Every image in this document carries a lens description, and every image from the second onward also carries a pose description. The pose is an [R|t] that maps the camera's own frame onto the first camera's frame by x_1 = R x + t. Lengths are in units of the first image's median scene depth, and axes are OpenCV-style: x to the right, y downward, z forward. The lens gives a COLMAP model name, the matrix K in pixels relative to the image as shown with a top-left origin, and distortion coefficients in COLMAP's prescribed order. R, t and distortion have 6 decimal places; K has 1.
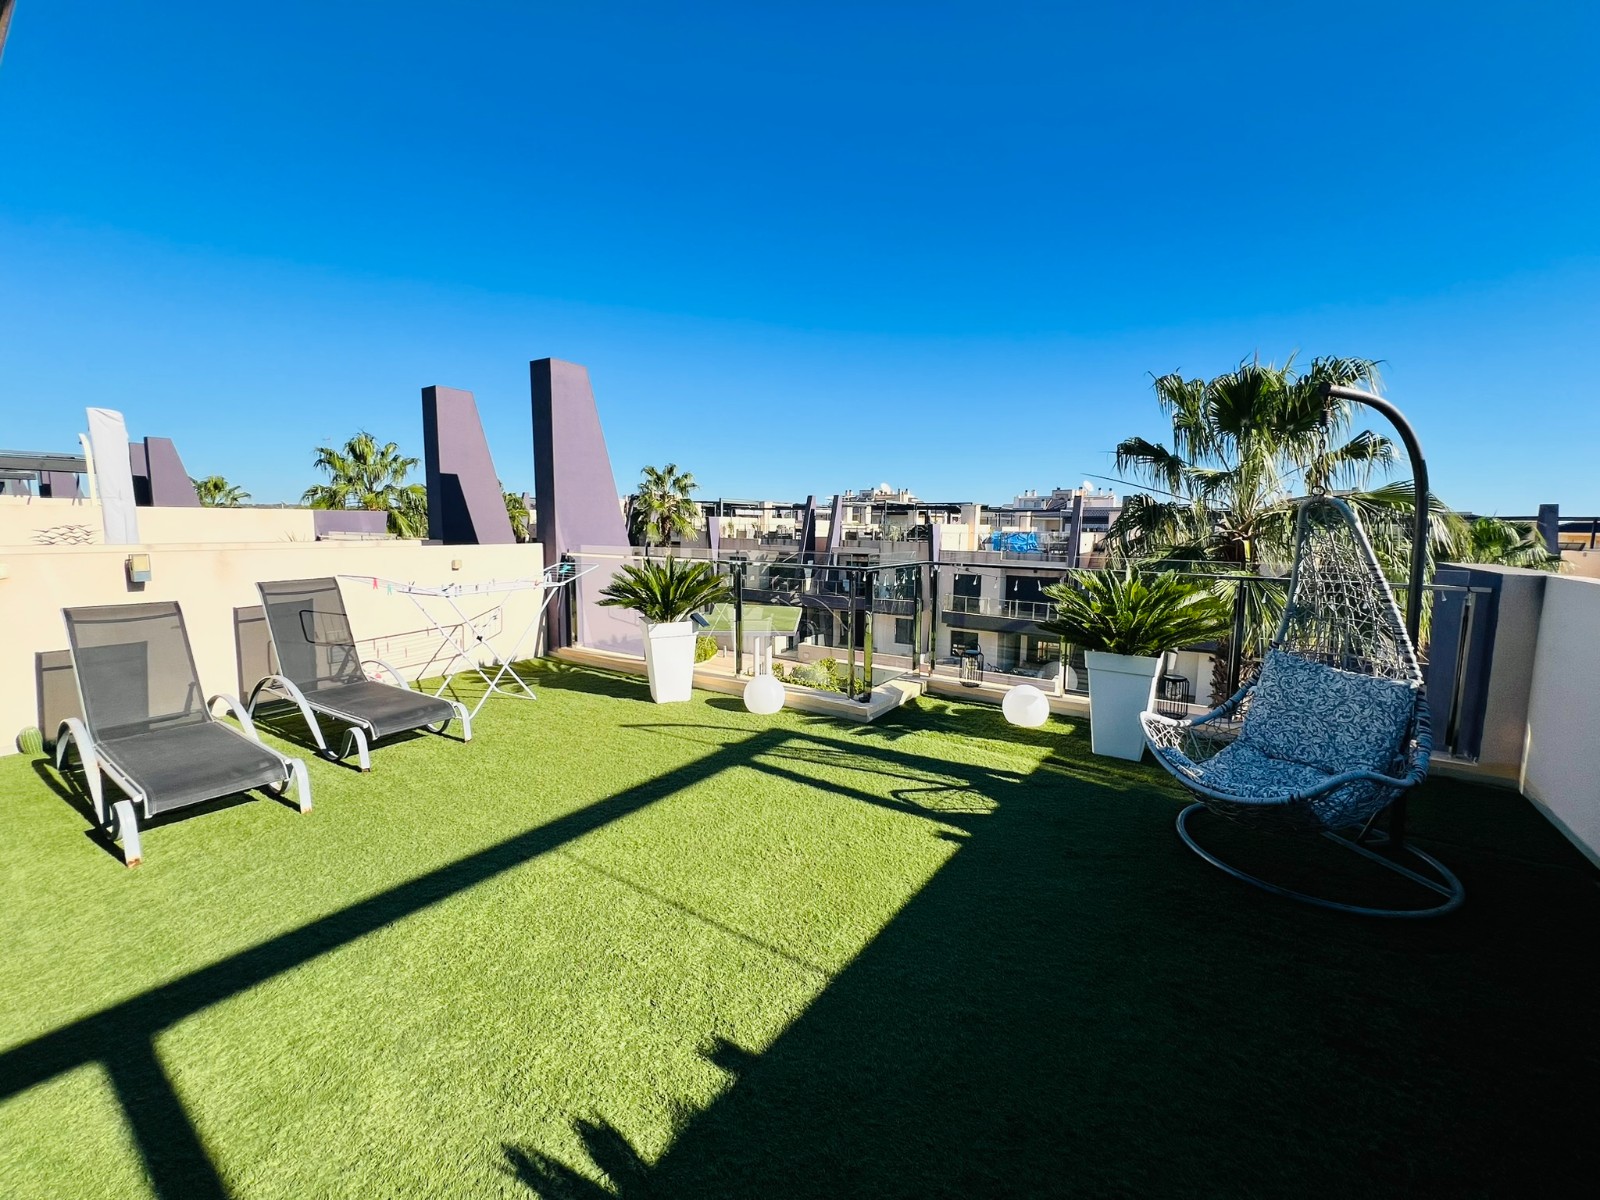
lens RADIAL K [[642.2, 0, 792.3], [0, 642.2, 592.8], [0, 0, 1]] dist [-0.002273, 0.000806]
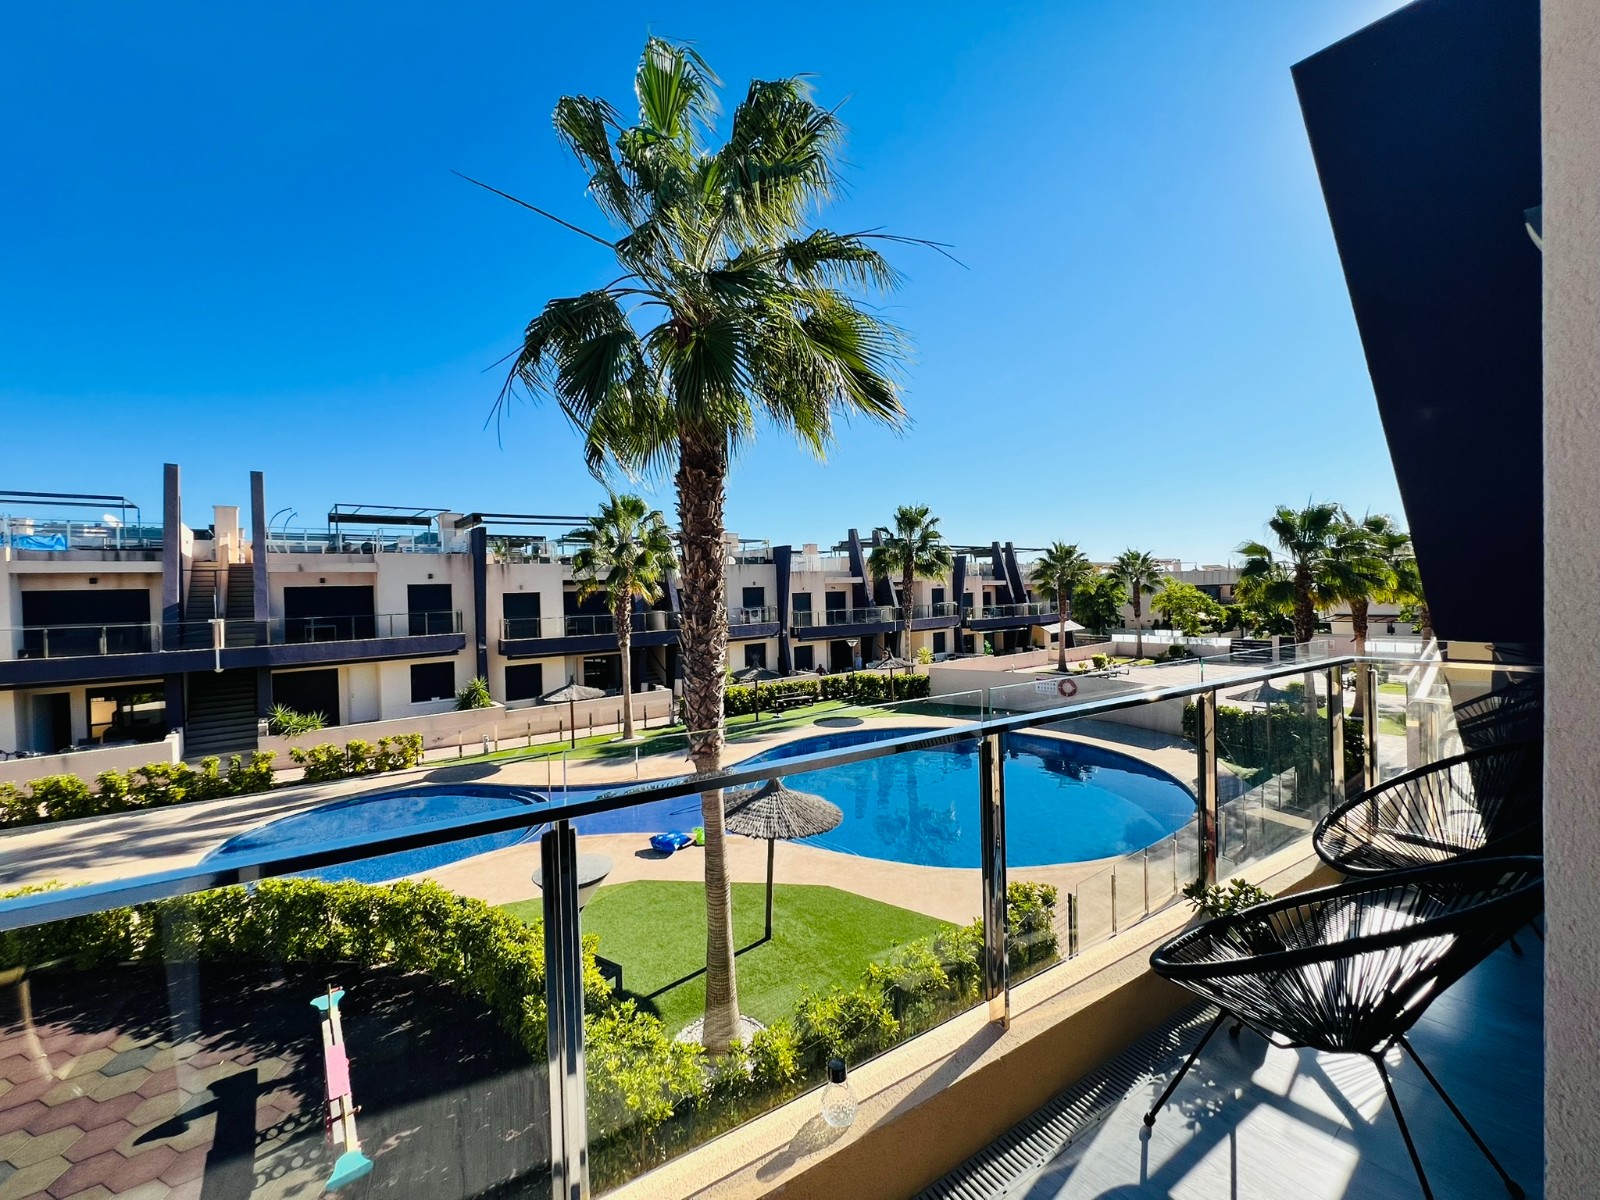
lens RADIAL K [[642.2, 0, 795.8], [0, 642.2, 594.6], [0, 0, 1]] dist [-0.002273, 0.000806]
pose [[0.297801, -0.027500, 0.954232, -0.001053], [0.130912, 0.991318, -0.012287, 0.059169], [-0.945609, 0.128579, 0.298815, 0.157075]]
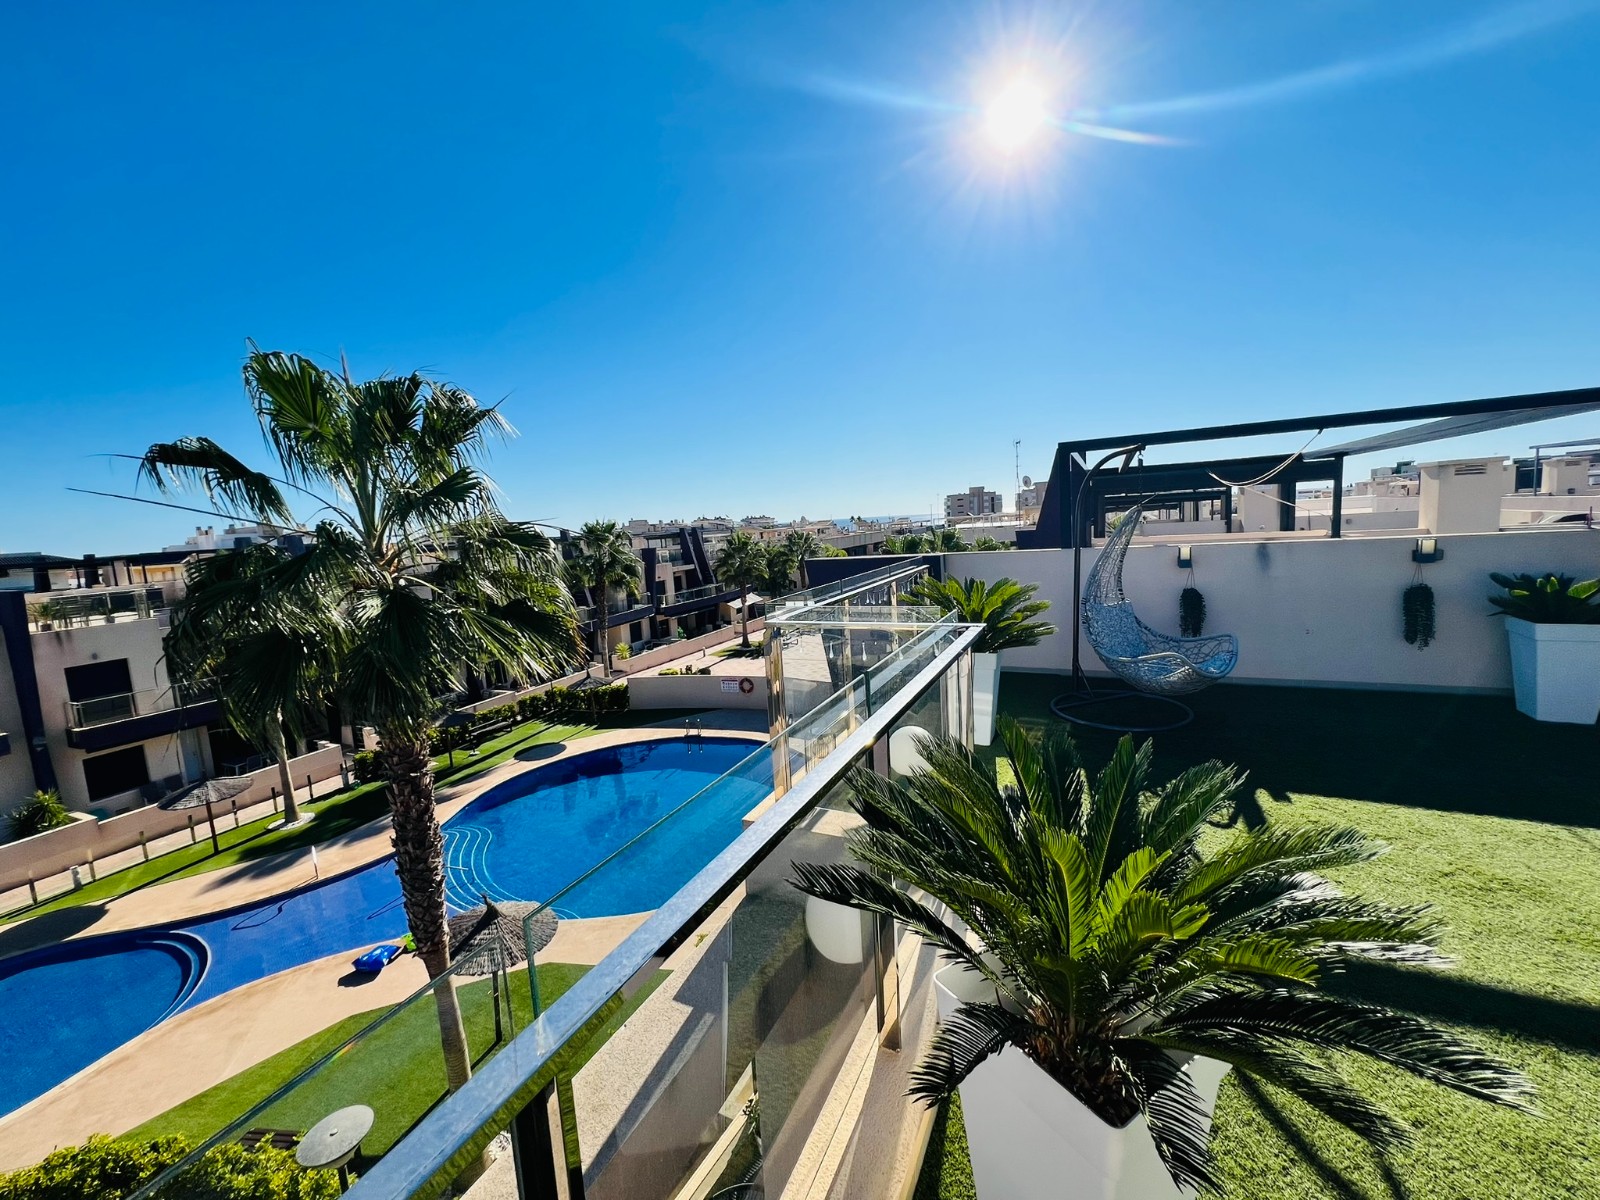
lens RADIAL K [[642.2, 0, 793.8], [0, 642.2, 593.5], [0, 0, 1]] dist [-0.002273, 0.000806]
pose [[-0.160656, -0.112584, 0.980569, -0.046209], [0.169771, 0.975514, 0.139819, -0.019842], [-0.972300, 0.188935, -0.137608, 0.134253]]
